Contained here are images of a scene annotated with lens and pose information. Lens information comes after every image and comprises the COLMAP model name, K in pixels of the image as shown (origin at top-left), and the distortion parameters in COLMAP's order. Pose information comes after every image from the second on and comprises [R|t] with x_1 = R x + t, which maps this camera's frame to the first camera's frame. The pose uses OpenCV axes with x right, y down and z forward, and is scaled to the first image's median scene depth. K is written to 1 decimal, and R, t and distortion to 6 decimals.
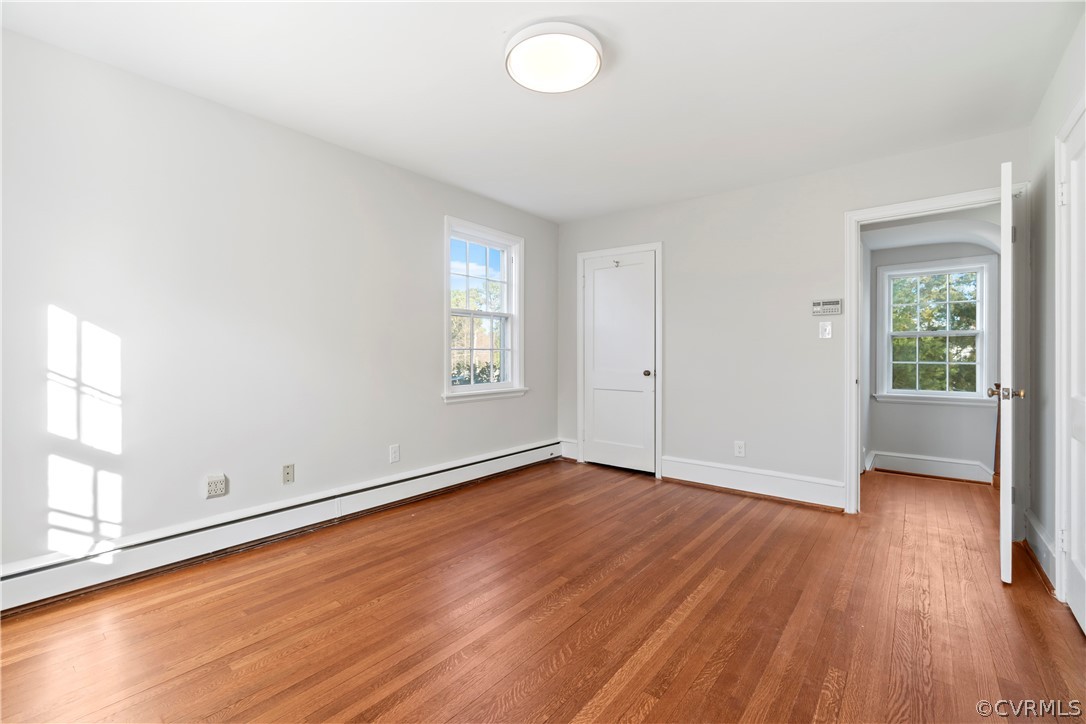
lens RADIAL K [[470.2, 0, 526.2], [0, 470.2, 356.0], [0, 0, 1]] dist [-0.000545, 0.000066]
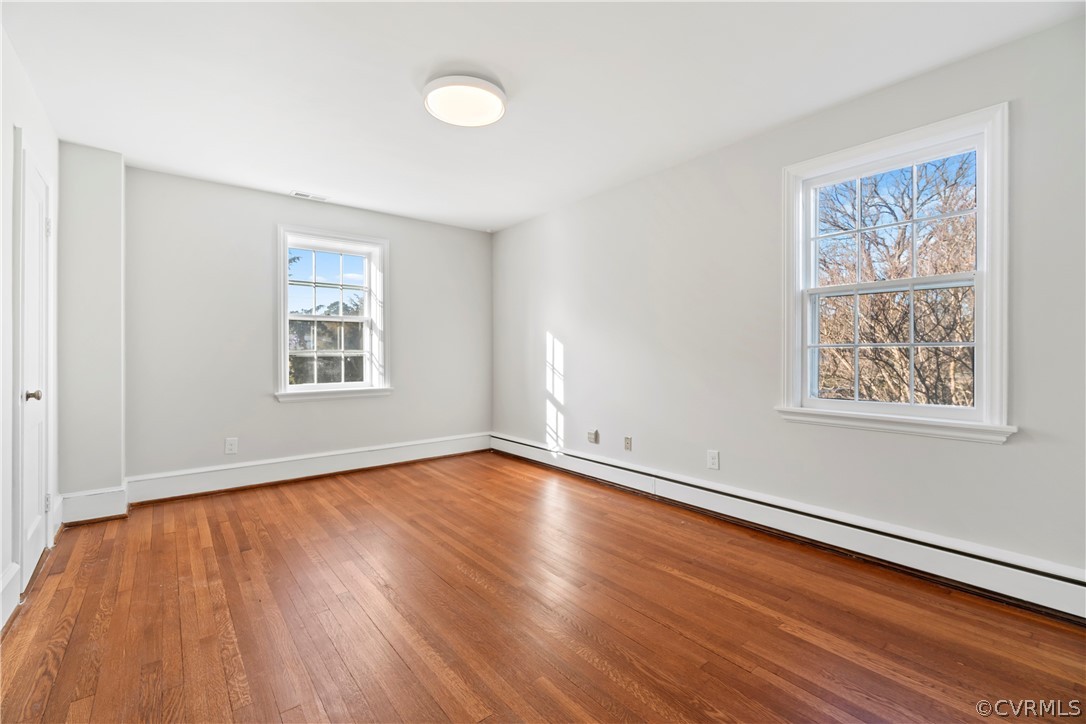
lens RADIAL K [[470.2, 0, 546.6], [0, 470.2, 356.0], [0, 0, 1]] dist [-0.000545, 0.000066]
pose [[-0.185553, 0.005030, -0.982621, 0.809459], [-0.001285, 0.999985, 0.005362, -0.004425], [0.982633, 0.002258, -0.185544, 0.978693]]
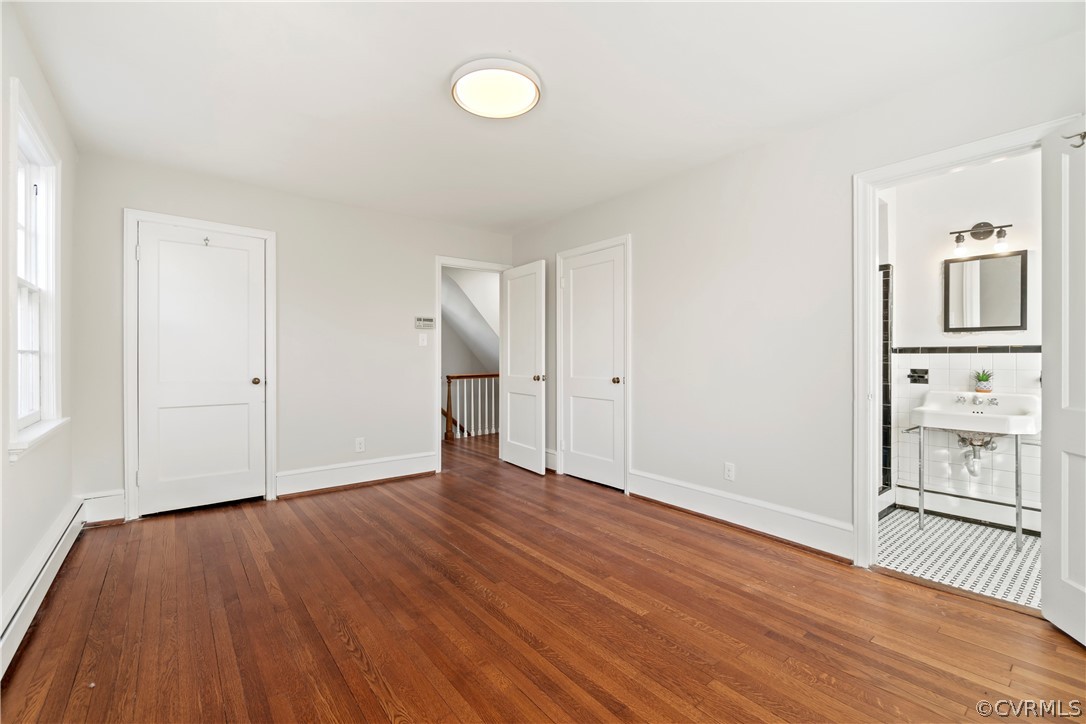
lens RADIAL K [[470.2, 0, 543.4], [0, 470.2, 360.2], [0, 0, 1]] dist [-0.000545, 0.000066]
pose [[0.203147, -0.008503, 0.979111, -0.682555], [0.004446, 0.999960, 0.007762, -0.008578], [-0.979138, 0.002776, 0.203177, 0.463342]]
